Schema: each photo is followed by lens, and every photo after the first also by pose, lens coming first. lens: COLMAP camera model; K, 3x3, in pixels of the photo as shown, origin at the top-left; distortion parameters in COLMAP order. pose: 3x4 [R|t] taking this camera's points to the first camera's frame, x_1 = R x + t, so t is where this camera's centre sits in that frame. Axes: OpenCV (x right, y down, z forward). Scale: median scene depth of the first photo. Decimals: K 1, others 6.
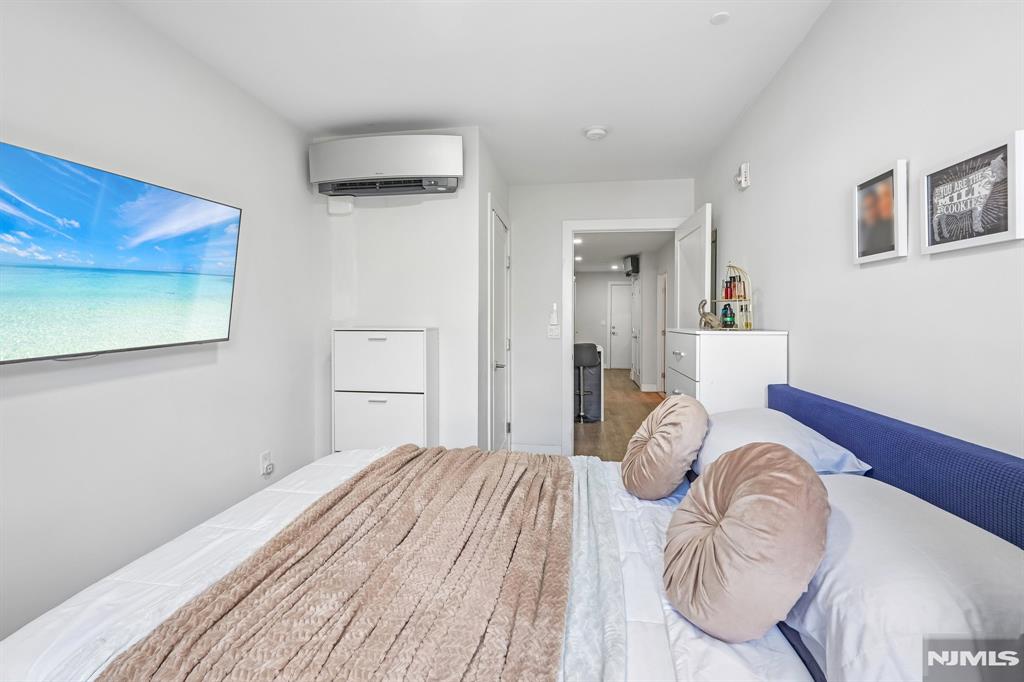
lens RADIAL K [[471.7, 0, 509.0], [0, 471.7, 326.0], [0, 0, 1]] dist [-0.002395, -0.000363]
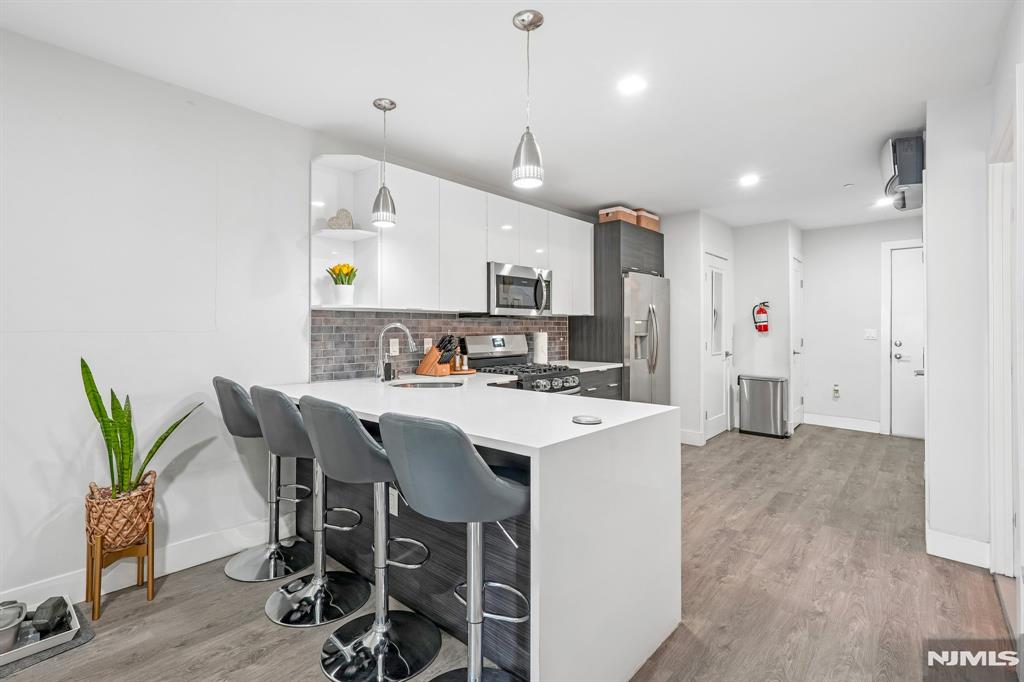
lens RADIAL K [[471.7, 0, 509.0], [0, 471.7, 326.0], [0, 0, 1]] dist [-0.002395, -0.000363]
pose [[0.834683, -0.004311, -0.550714, 0.159869], [-0.005444, 0.999856, -0.016078, -0.004327], [0.550704, 0.016419, 0.834539, 0.425992]]
